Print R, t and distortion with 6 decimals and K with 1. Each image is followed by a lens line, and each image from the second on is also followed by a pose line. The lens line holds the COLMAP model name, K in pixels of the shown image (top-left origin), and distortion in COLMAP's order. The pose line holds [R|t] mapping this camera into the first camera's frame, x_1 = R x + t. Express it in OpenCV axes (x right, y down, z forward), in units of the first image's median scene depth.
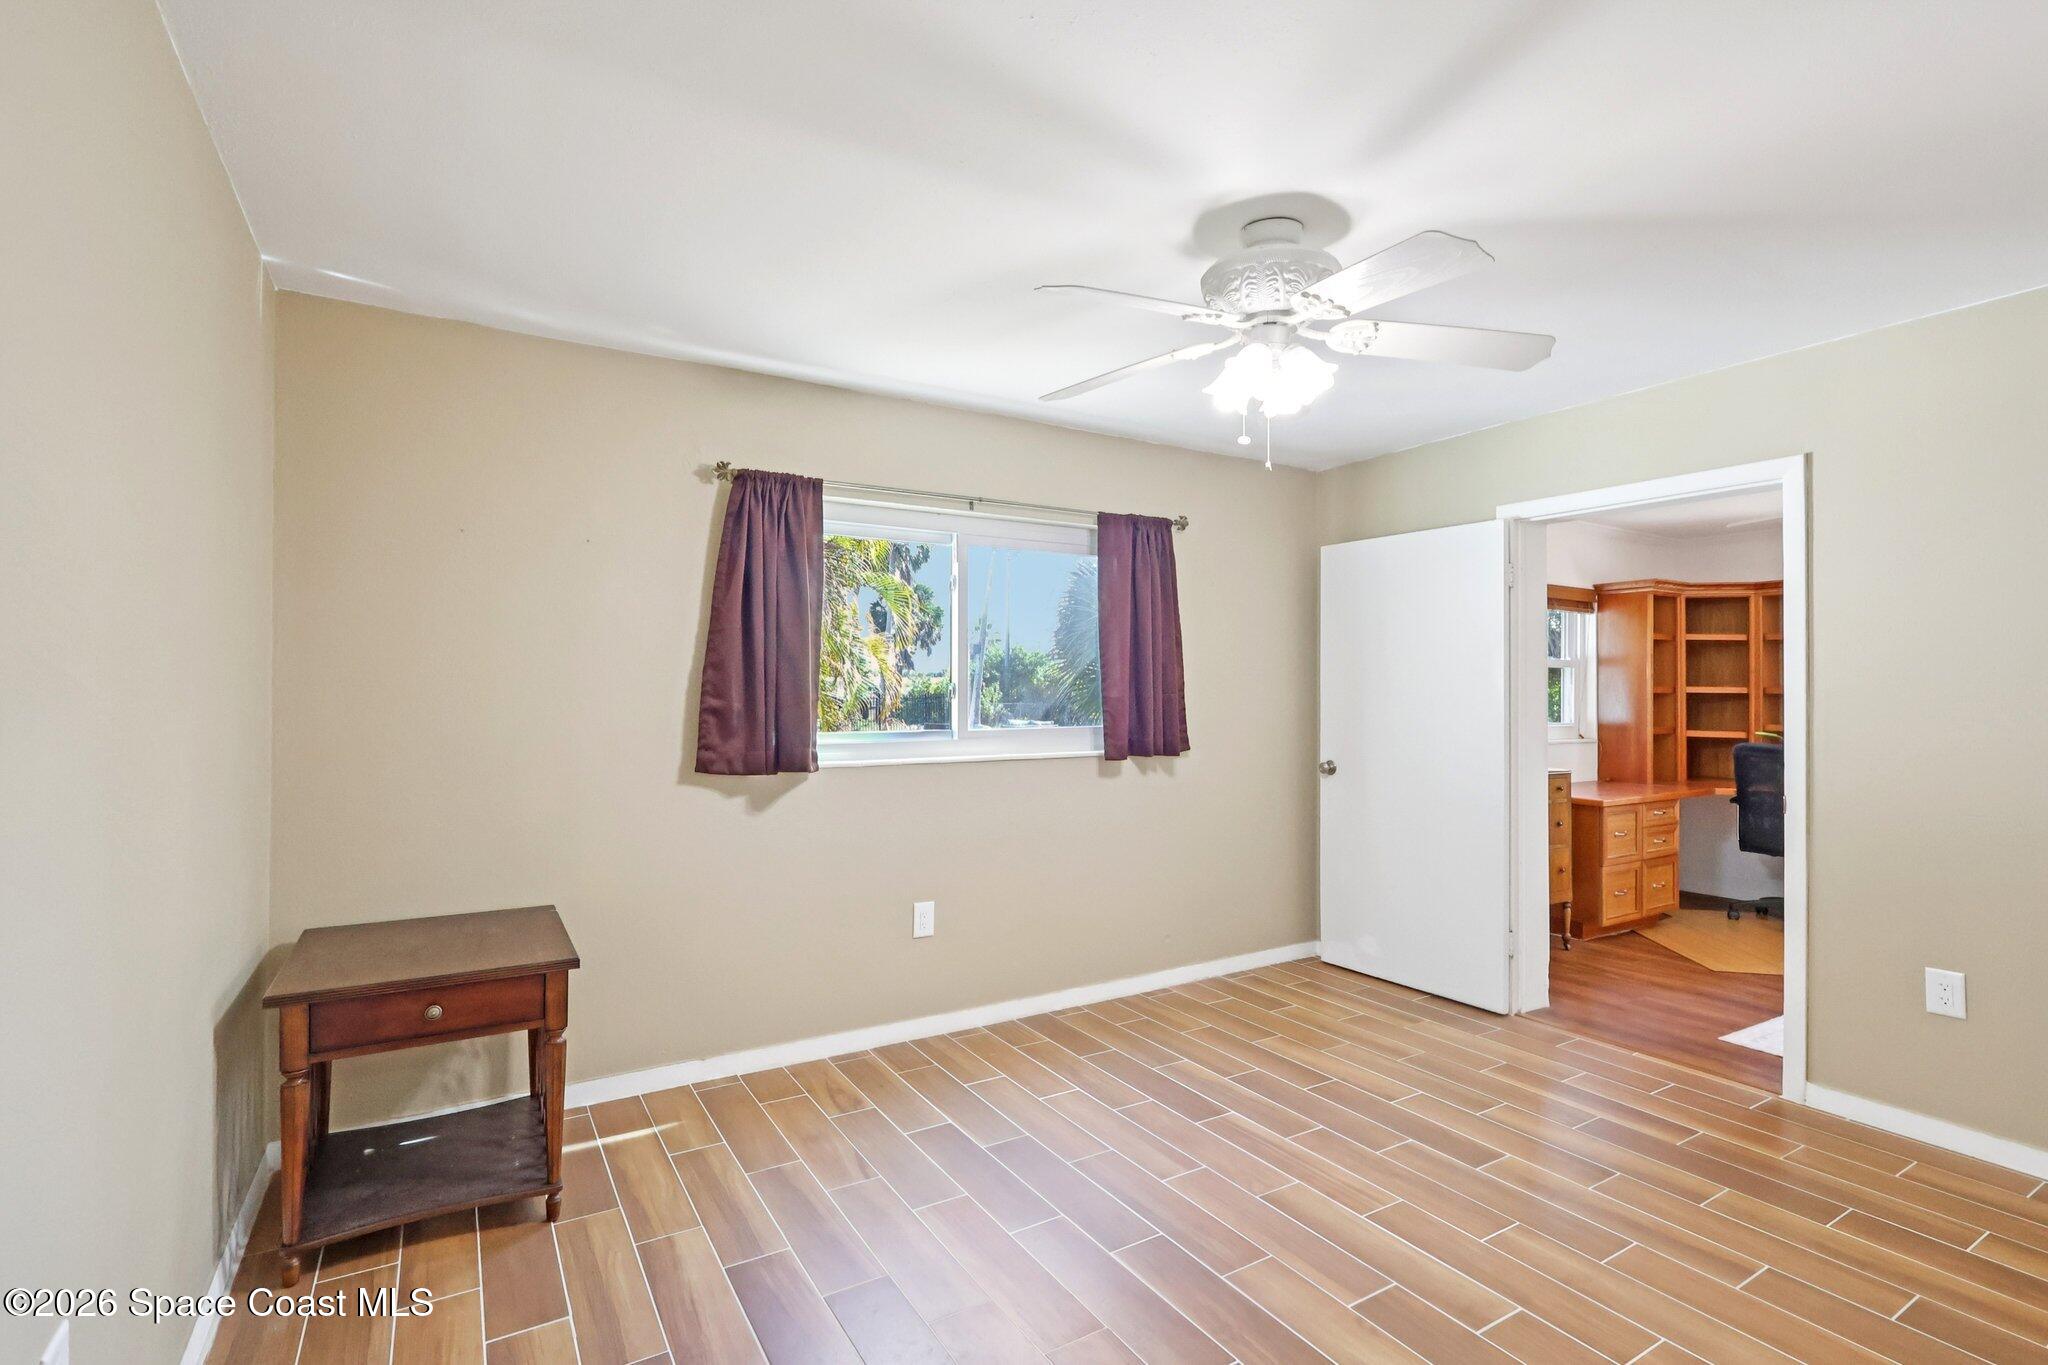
lens RADIAL K [[952.1, 0, 1026.1], [0, 952.1, 688.1], [0, 0, 1]] dist [0.000008, 0.000098]
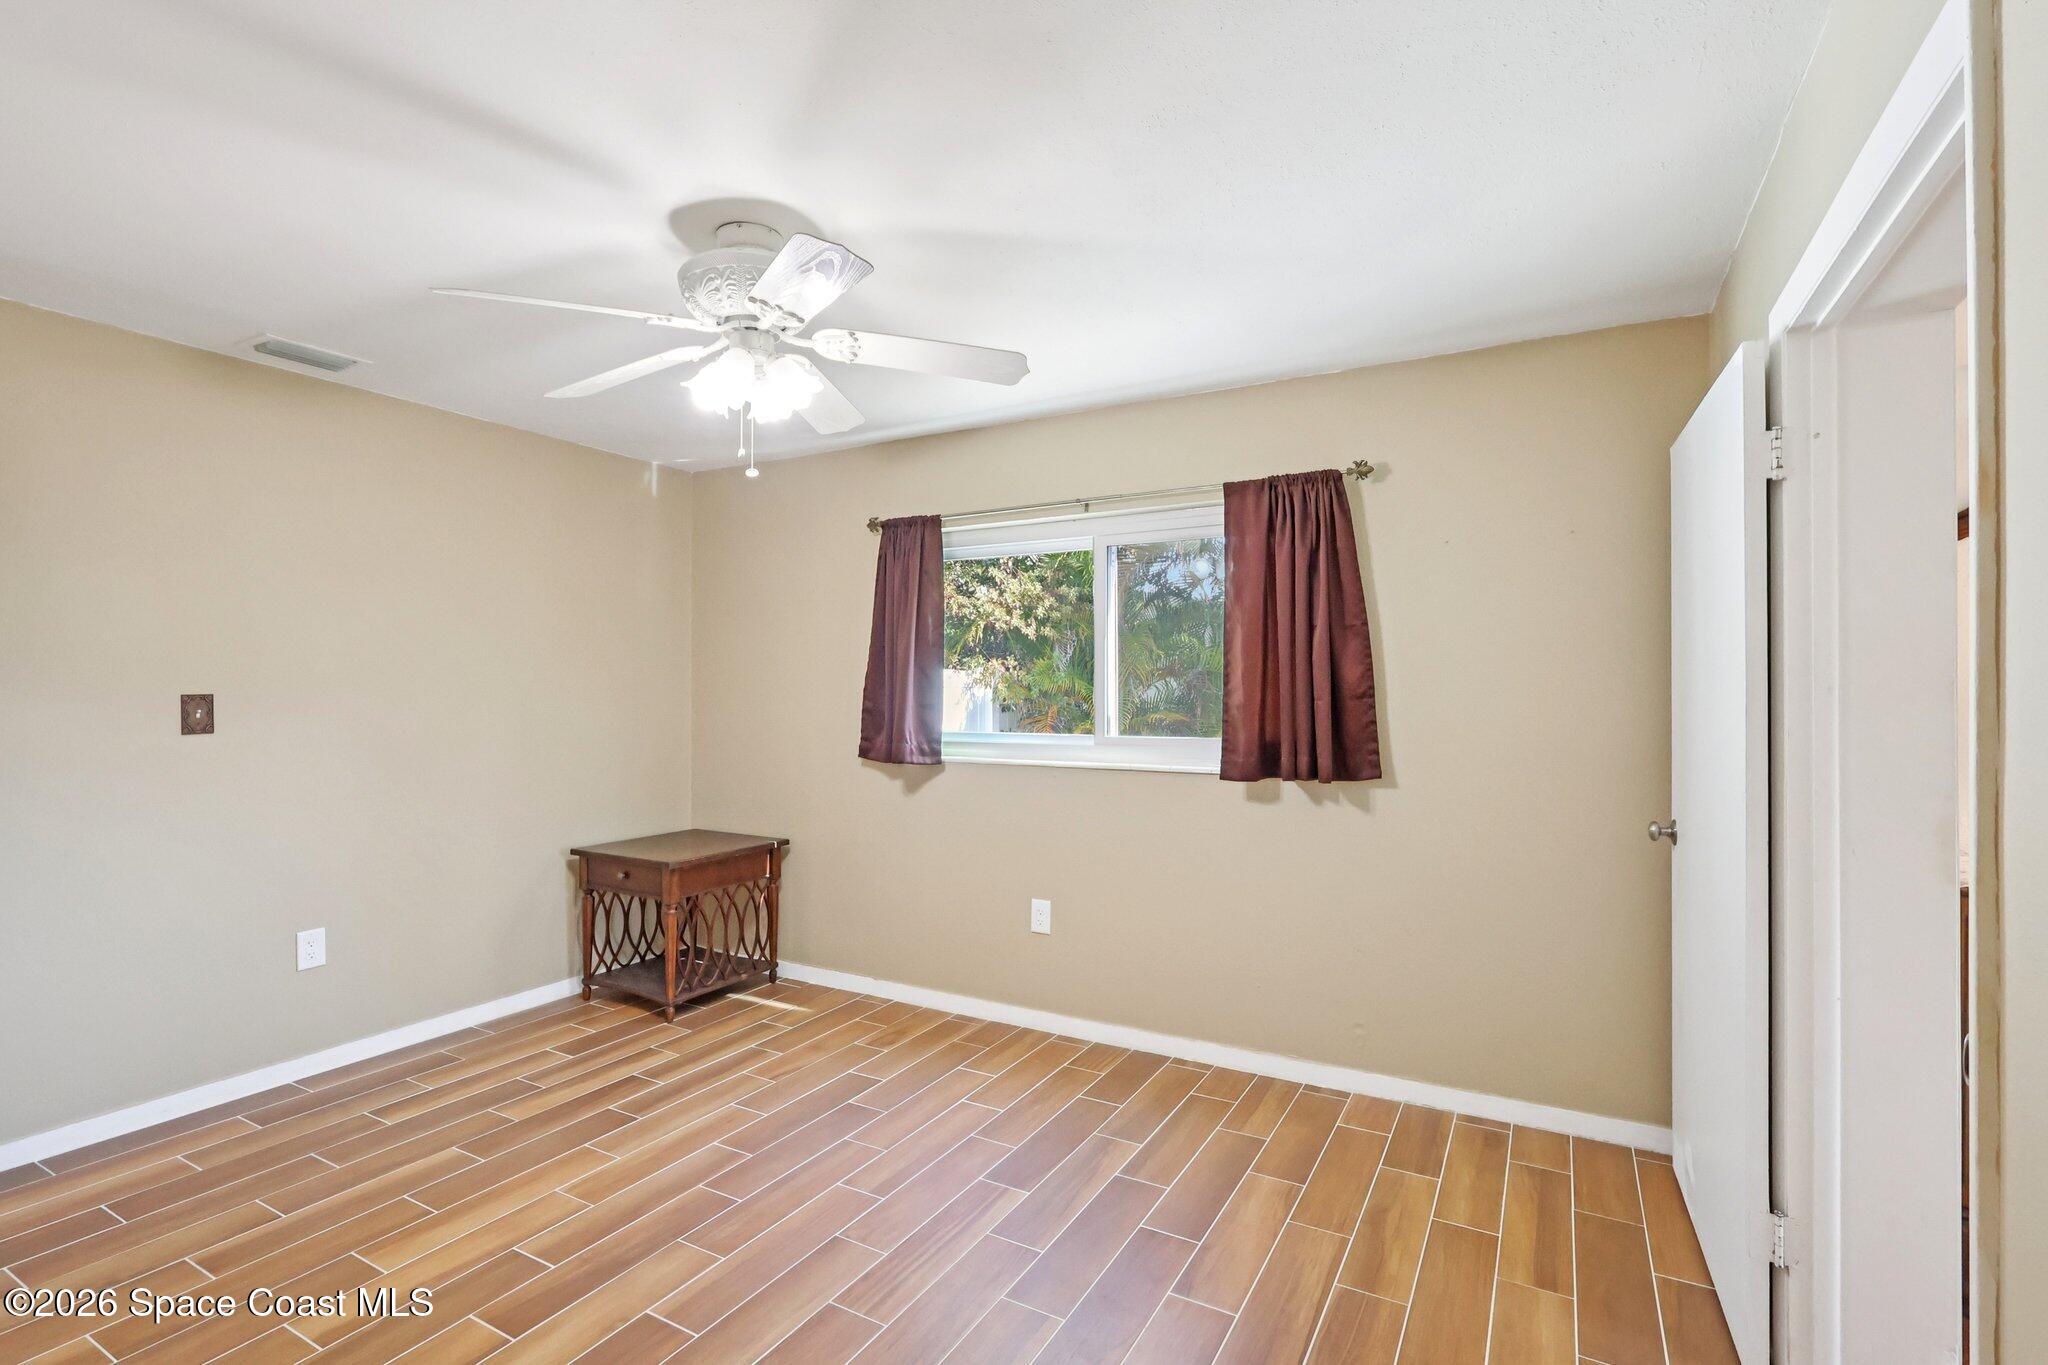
lens RADIAL K [[952.1, 0, 1026.1], [0, 952.1, 688.1], [0, 0, 1]] dist [0.000008, 0.000098]
pose [[0.490688, -0.003363, -0.871329, 0.799774], [0.002188, 0.999994, -0.002627, -0.002923], [0.871332, -0.000618, 0.490693, 0.484078]]
